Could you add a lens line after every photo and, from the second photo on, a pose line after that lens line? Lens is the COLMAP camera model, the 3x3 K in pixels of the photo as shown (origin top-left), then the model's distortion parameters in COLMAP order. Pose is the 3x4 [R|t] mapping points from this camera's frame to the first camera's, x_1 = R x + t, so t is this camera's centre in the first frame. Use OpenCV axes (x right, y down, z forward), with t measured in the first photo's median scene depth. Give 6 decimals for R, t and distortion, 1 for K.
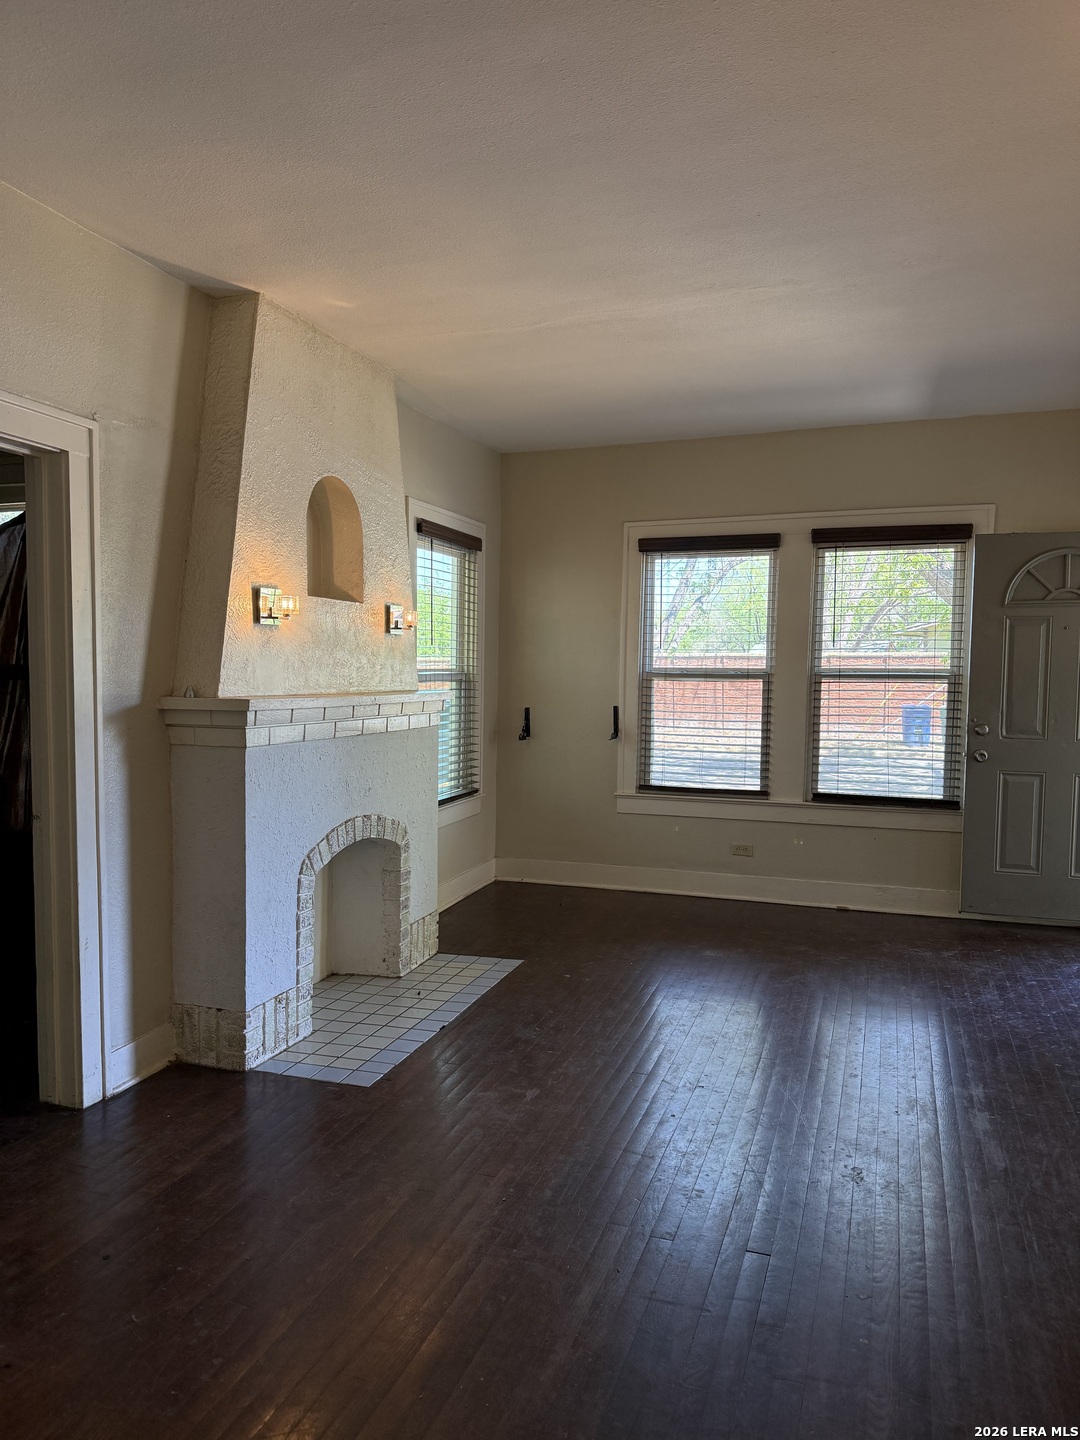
lens RADIAL K [[1002.9, 0, 543.8], [0, 1002.9, 720.6], [0, 0, 1]] dist [0.043590, -0.064409]
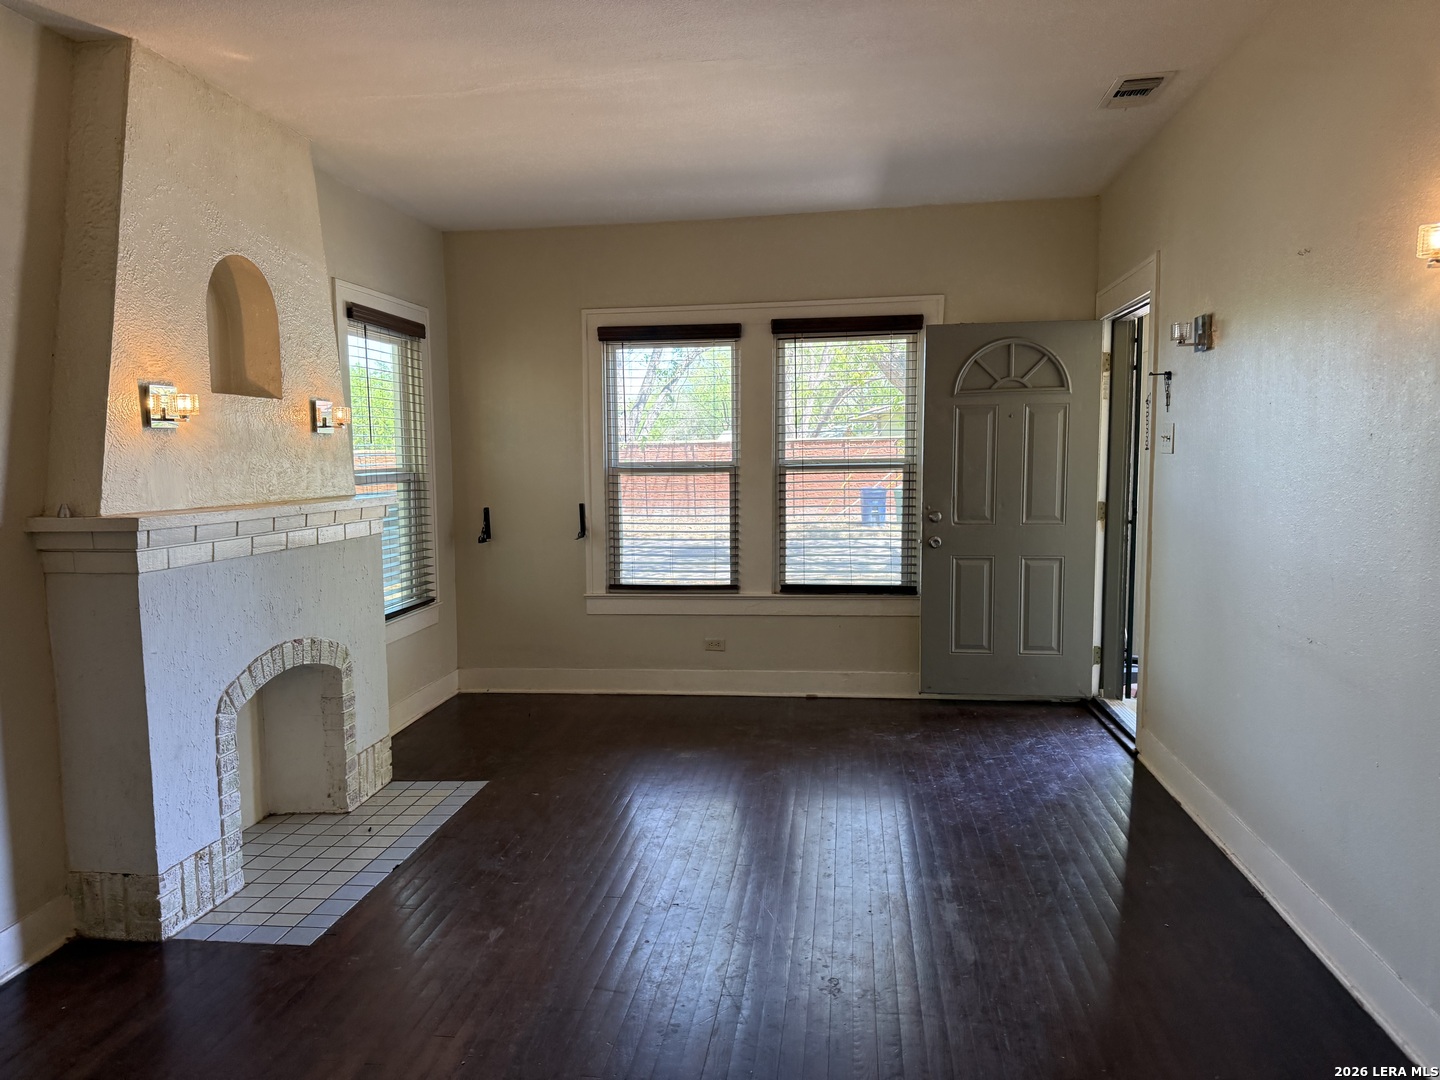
lens RADIAL K [[1002.9, 0, 719.5], [0, 1002.9, 546.8], [0, 0, 1]] dist [0.043590, -0.064409]
pose [[0.979354, -0.041074, 0.197937, 0.016180], [0.033746, 0.998619, 0.040257, -0.011555], [-0.199317, -0.032746, 0.979388, 0.050122]]
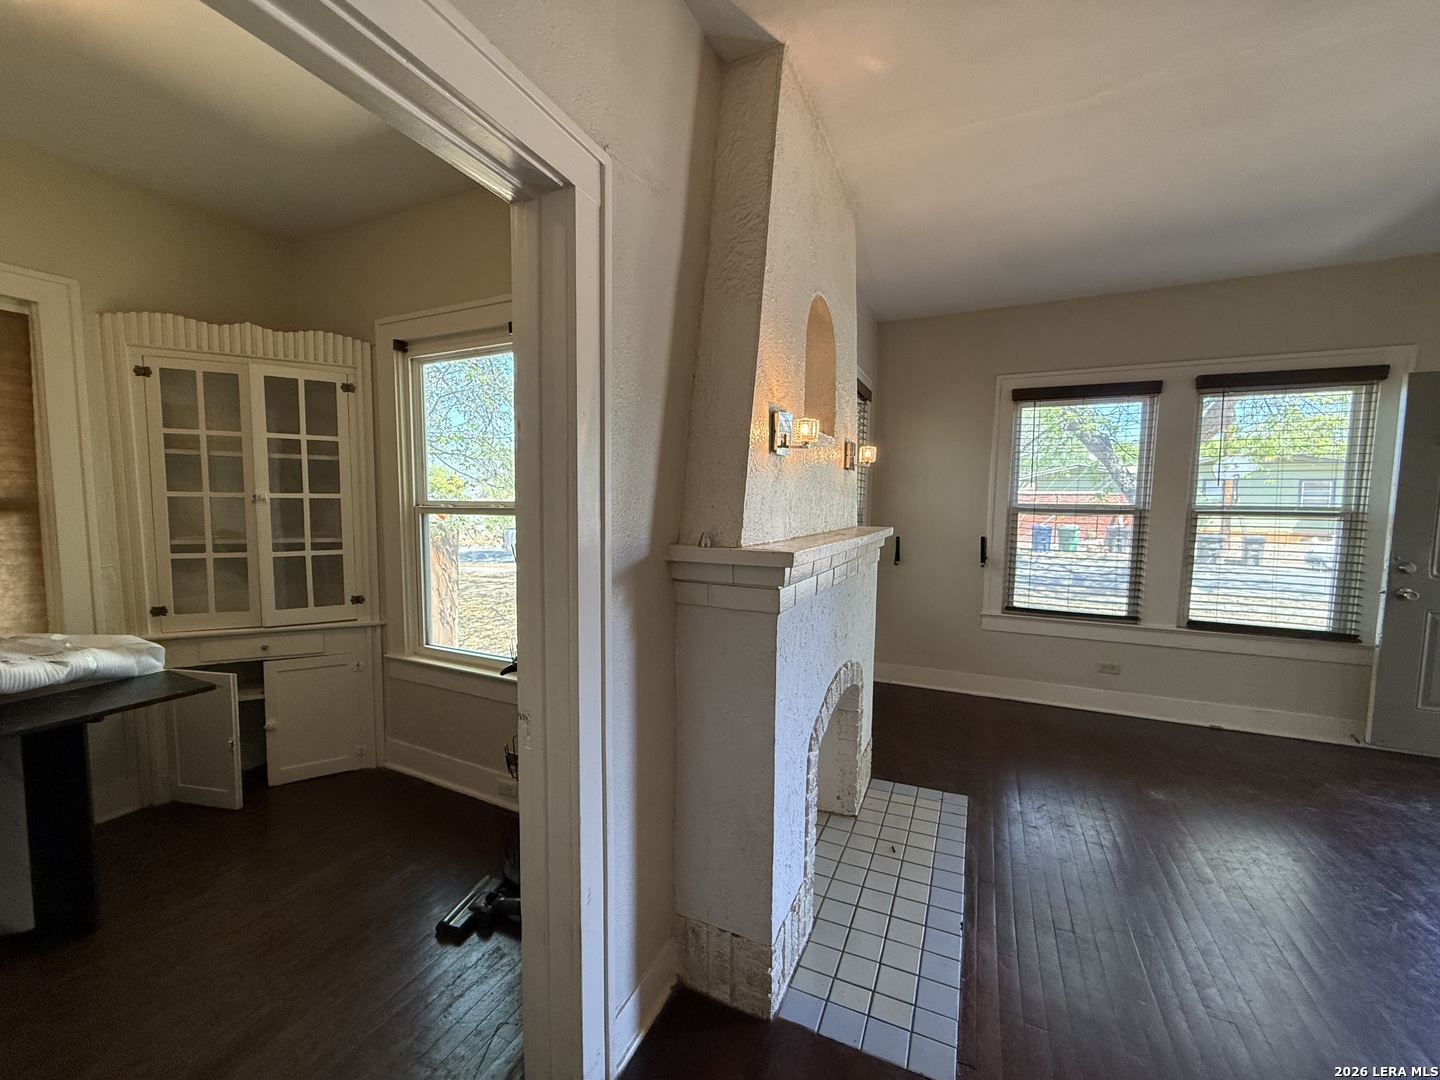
lens RADIAL K [[574.3, 0, 709.2], [0, 574.3, 535.3], [0, 0, 1]] dist [-0.003937, 0.001299]
pose [[0.993814, 0.008488, -0.110733, -0.259006], [-0.007607, 0.999936, 0.008373, -0.030542], [0.110797, -0.007479, 0.993815, 0.481716]]
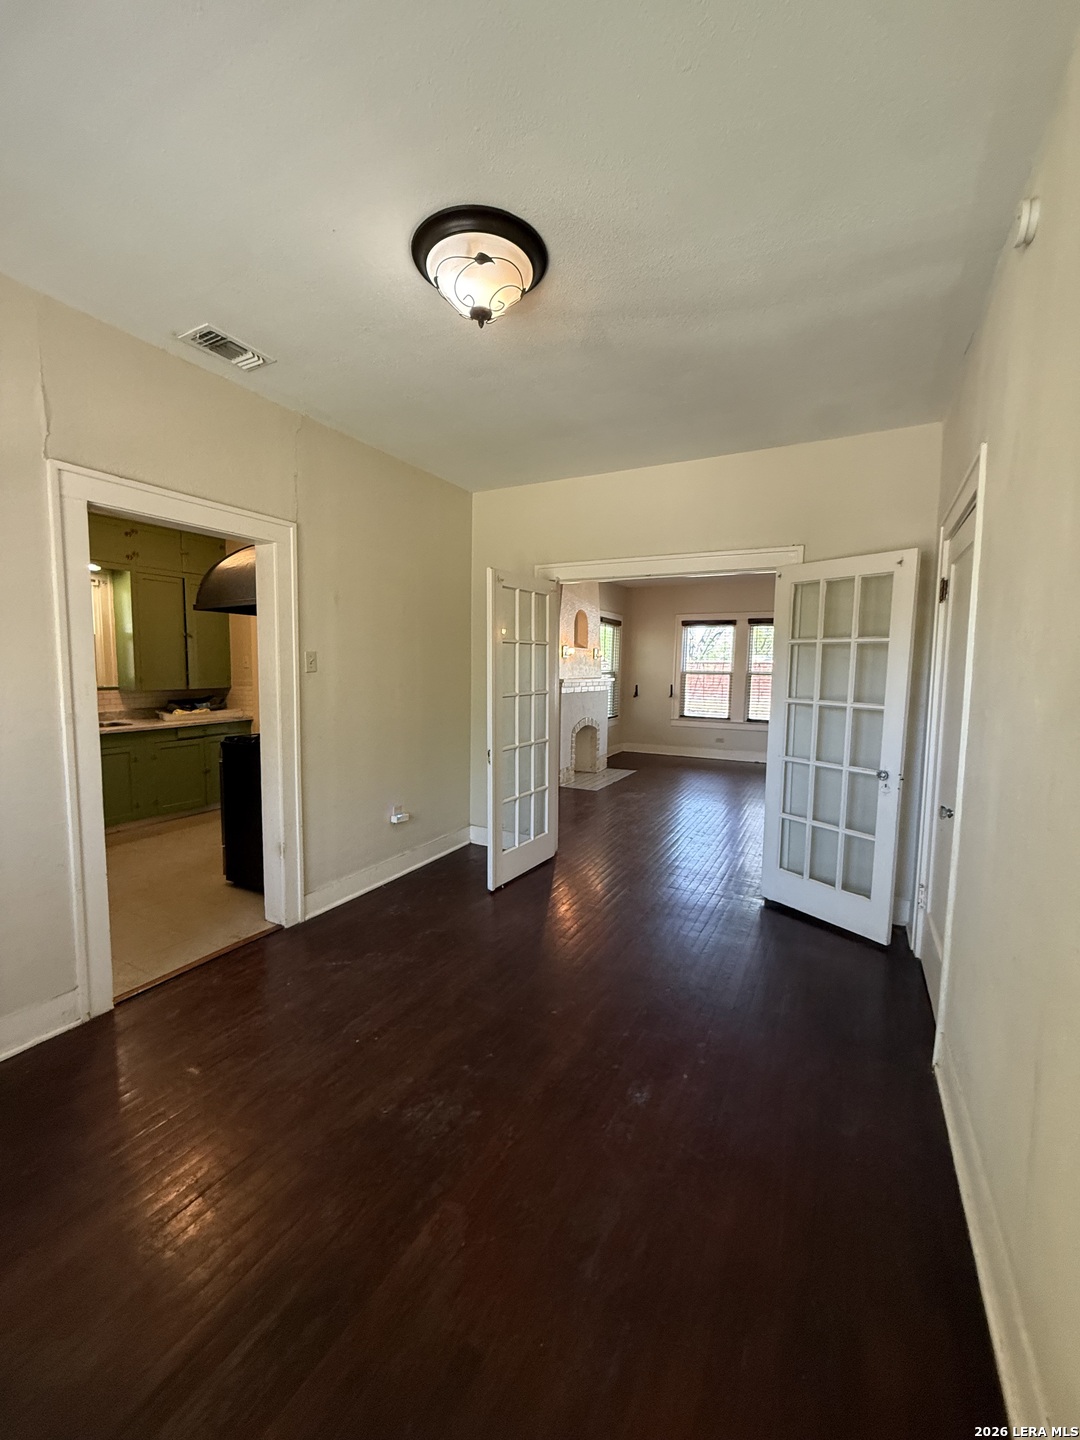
lens RADIAL K [[574.3, 0, 541.9], [0, 574.3, 717.4], [0, 0, 1]] dist [-0.003937, 0.001299]
pose [[0.988682, 0.019264, -0.148785, -0.057795], [-0.013951, 0.999230, 0.036668, 0.031214], [0.149377, -0.034178, 0.988190, -0.829612]]
